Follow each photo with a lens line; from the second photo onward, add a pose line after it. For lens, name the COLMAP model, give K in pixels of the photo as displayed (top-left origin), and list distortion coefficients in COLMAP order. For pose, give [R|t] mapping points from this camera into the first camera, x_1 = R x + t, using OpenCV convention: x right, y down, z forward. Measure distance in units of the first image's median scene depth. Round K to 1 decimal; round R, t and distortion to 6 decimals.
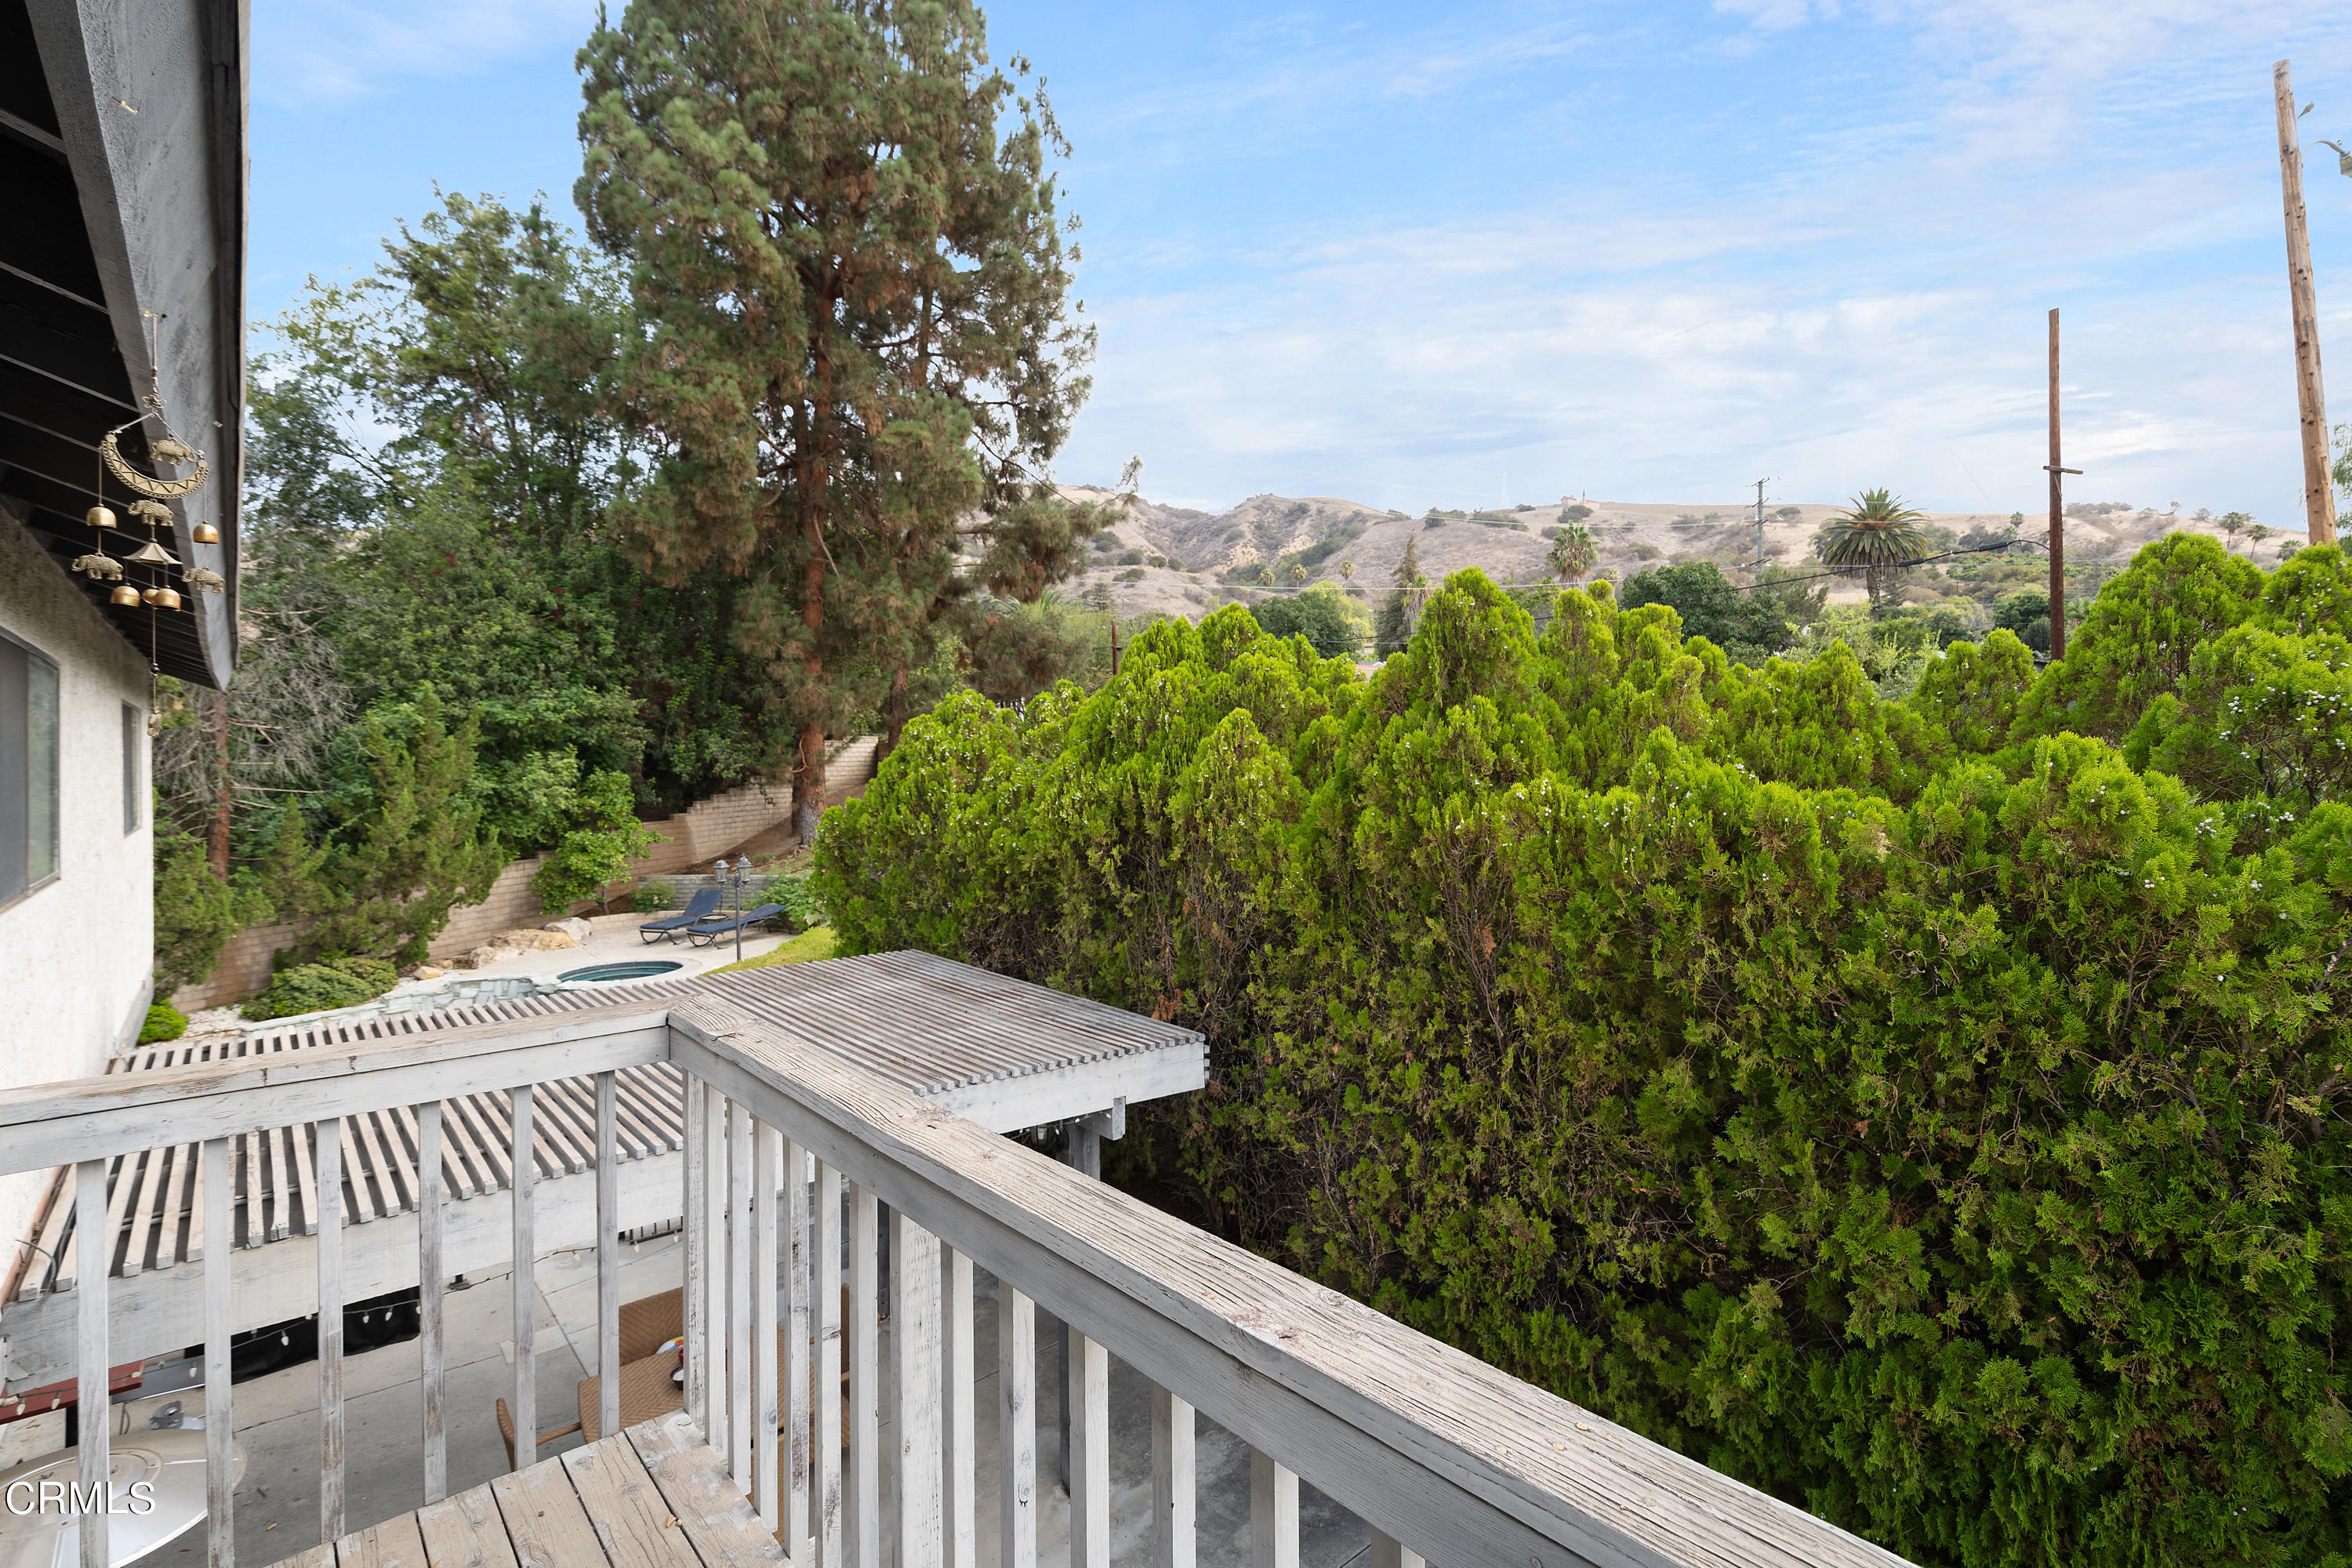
lens RADIAL K [[1074.6, 0, 1174.6], [0, 1074.6, 762.6], [0, 0, 1]] dist [-0.011808, 0.004416]
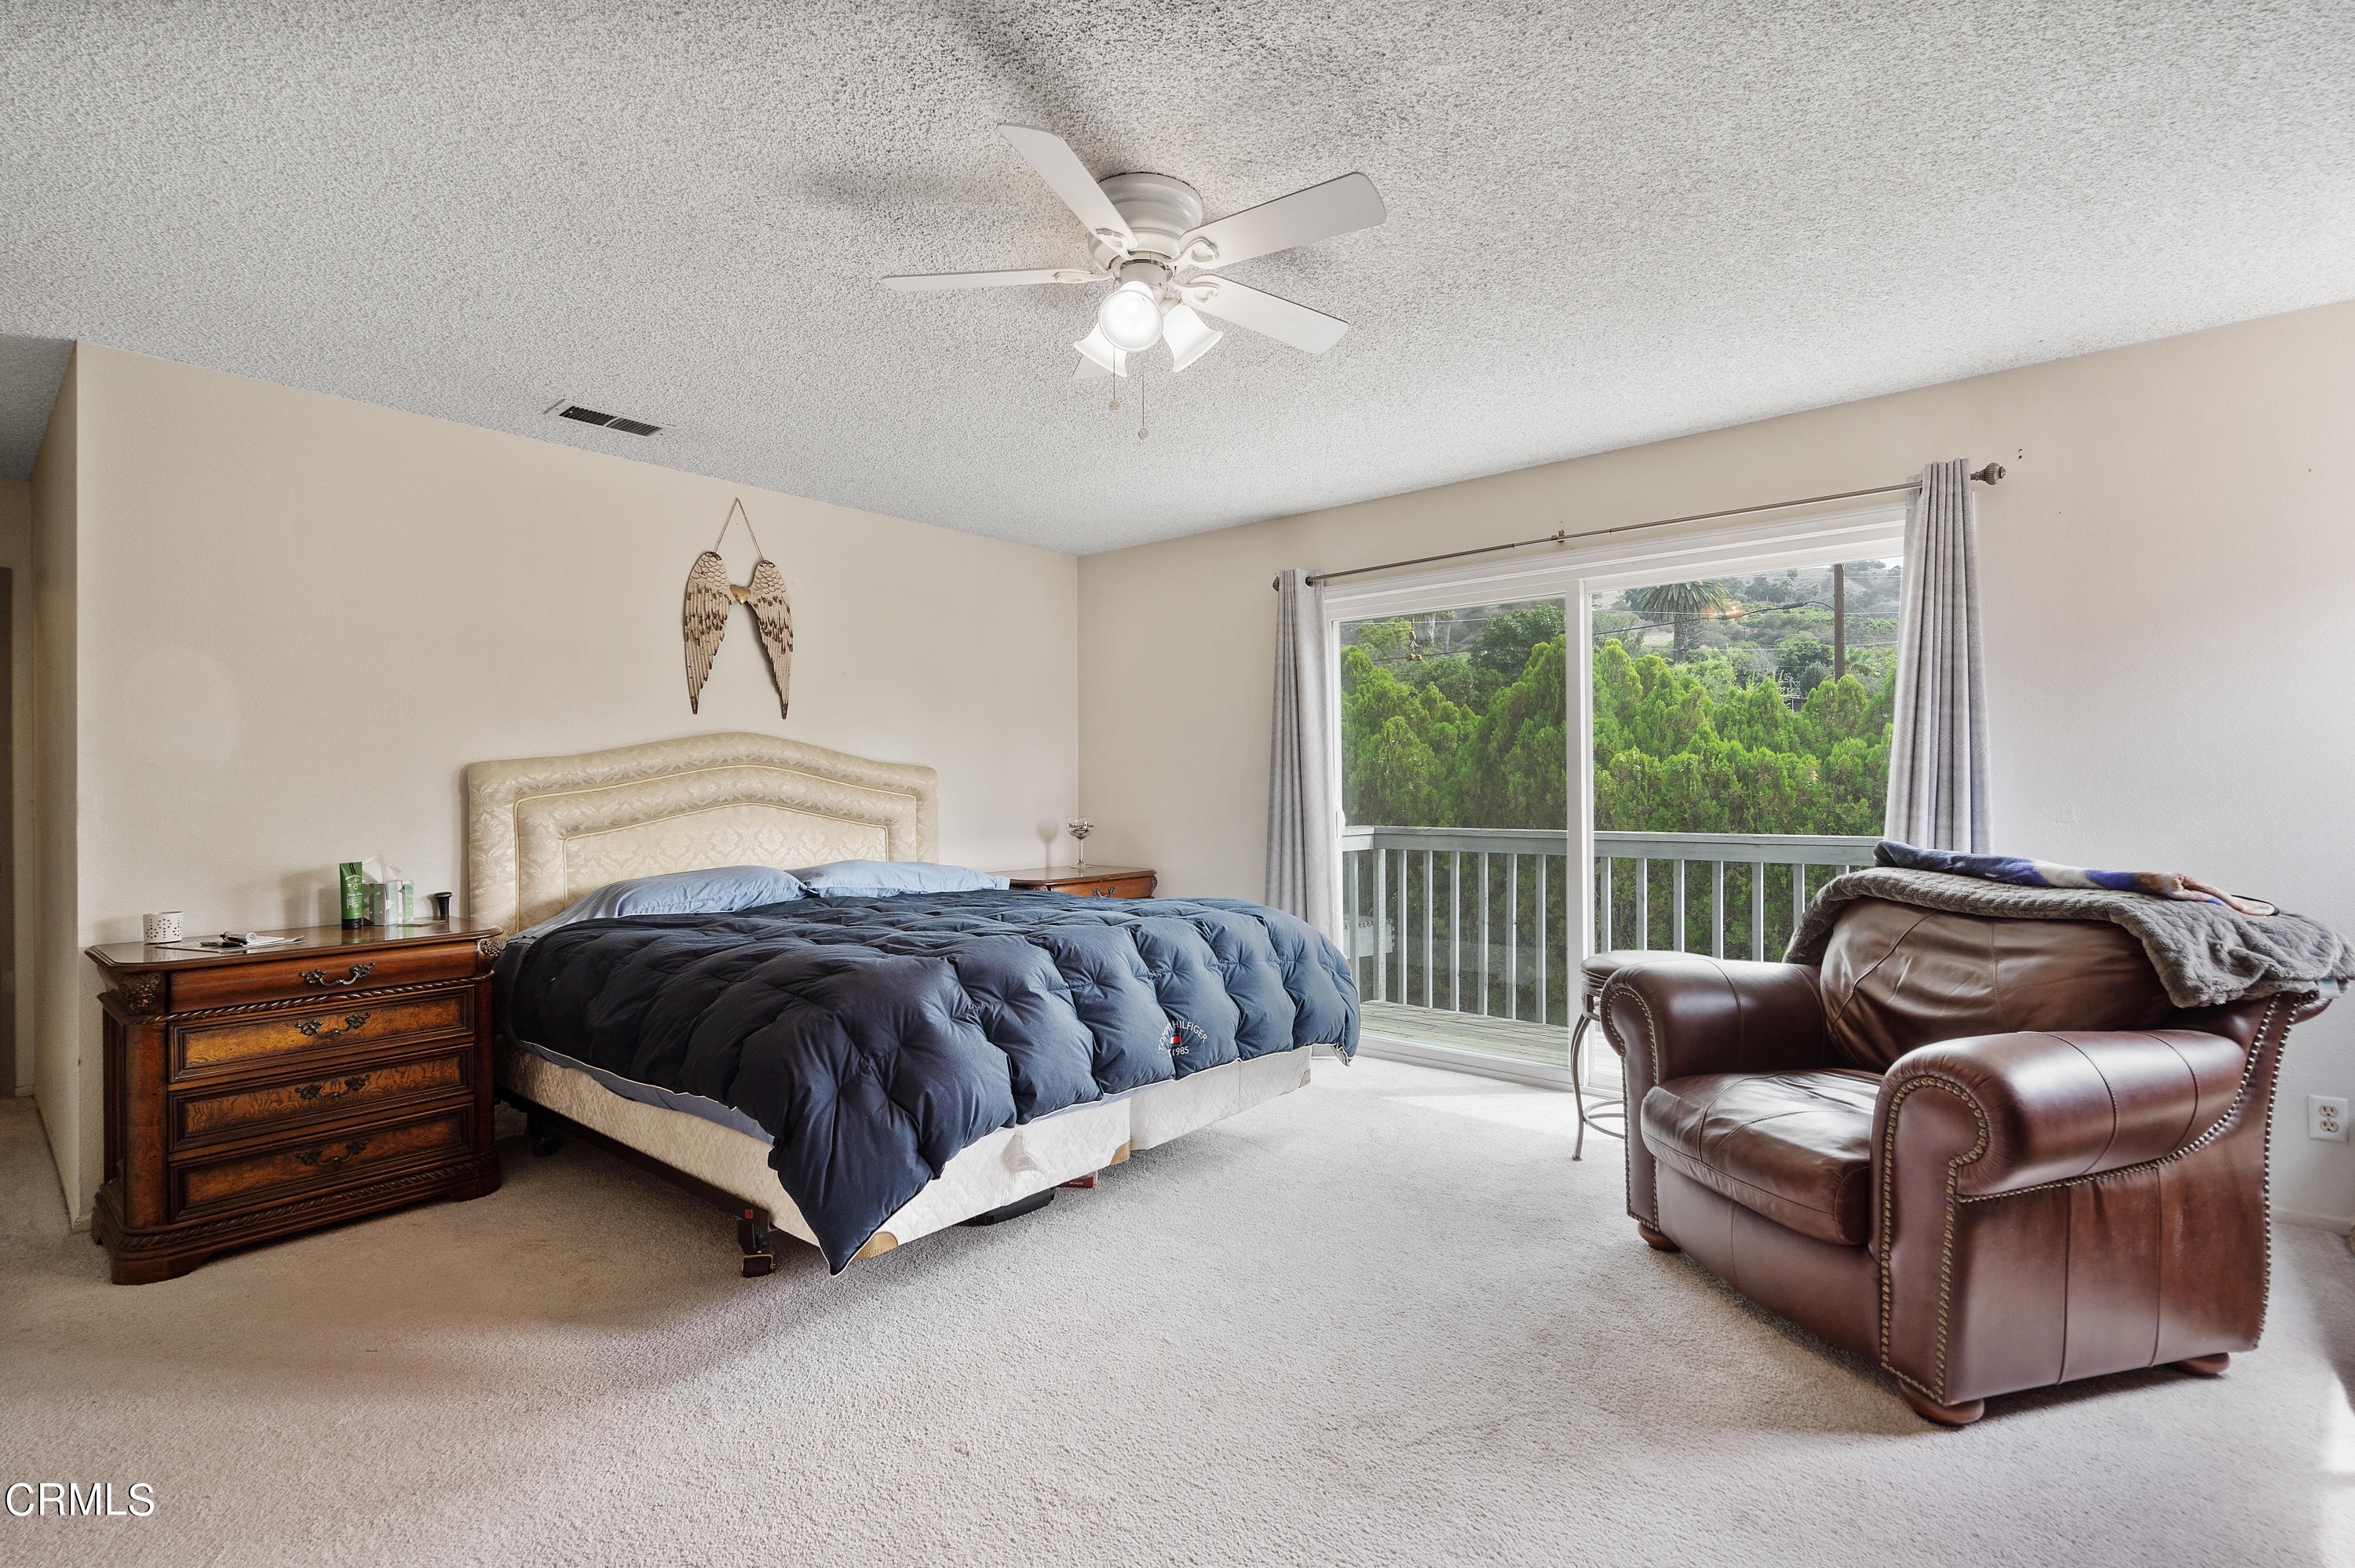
lens RADIAL K [[1075.8, 0, 1184.7], [0, 1075.8, 791.5], [0, 0, 1]] dist [-0.011808, 0.004416]
pose [[0.988352, 0.002313, 0.152171, -0.624809], [-0.002359, 0.999997, 0.000120, 0.076815], [-0.152170, -0.000477, 0.988354, -0.633044]]
